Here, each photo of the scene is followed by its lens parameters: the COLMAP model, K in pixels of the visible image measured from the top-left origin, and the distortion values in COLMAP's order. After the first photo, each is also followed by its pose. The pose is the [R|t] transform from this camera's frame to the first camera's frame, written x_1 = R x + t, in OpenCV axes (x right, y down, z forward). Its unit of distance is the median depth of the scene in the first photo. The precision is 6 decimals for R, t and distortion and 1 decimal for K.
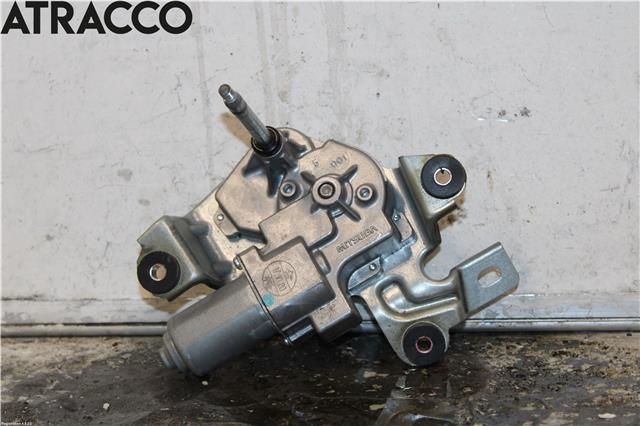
lens RADIAL K [[1555.2, 0, 321.9], [0, 1555.2, 209.9], [0, 0, 1]] dist [0.153187, 0.000000]
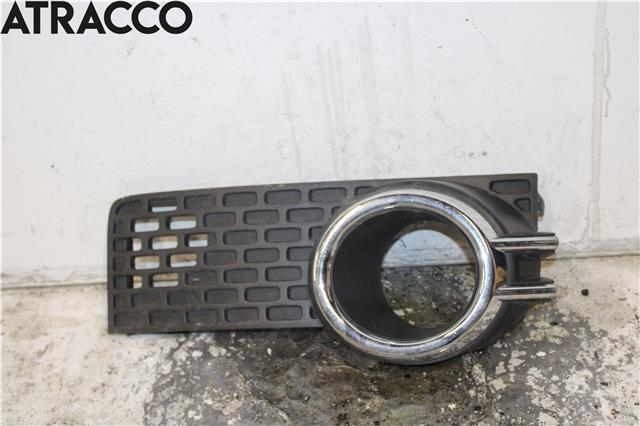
lens RADIAL K [[983.9, 0, 320.6], [0, 983.9, 212.7], [0, 0, 1]] dist [0.003270, 0.000000]
pose [[0.993640, -0.088507, 0.069618, -0.131293], [0.054349, 0.918409, 0.391882, -0.436157], [-0.098622, -0.385606, 0.917378, -0.010336]]
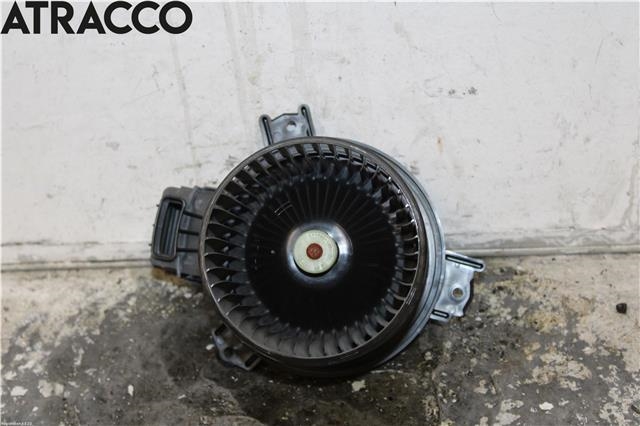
lens RADIAL K [[1355.7, 0, 319.1], [0, 1355.7, 214.1], [0, 0, 1]] dist [0.089559, 0.000000]
pose [[0.994914, -0.069866, 0.072560, -0.055030], [0.030028, 0.893318, 0.448421, -0.418894], [-0.096148, -0.443961, 0.890873, 0.104571]]
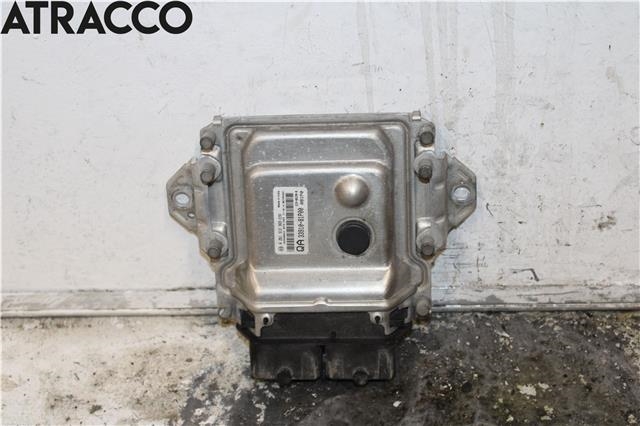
lens RADIAL K [[1189.5, 0, 320.8], [0, 1189.5, 211.6], [0, 0, 1]] dist [0.024566, 0.000000]
pose [[0.996623, -0.058478, 0.057644, -0.160843], [0.026009, 0.890679, 0.453889, -0.387635], [-0.077885, -0.450857, 0.889192, 0.277475]]
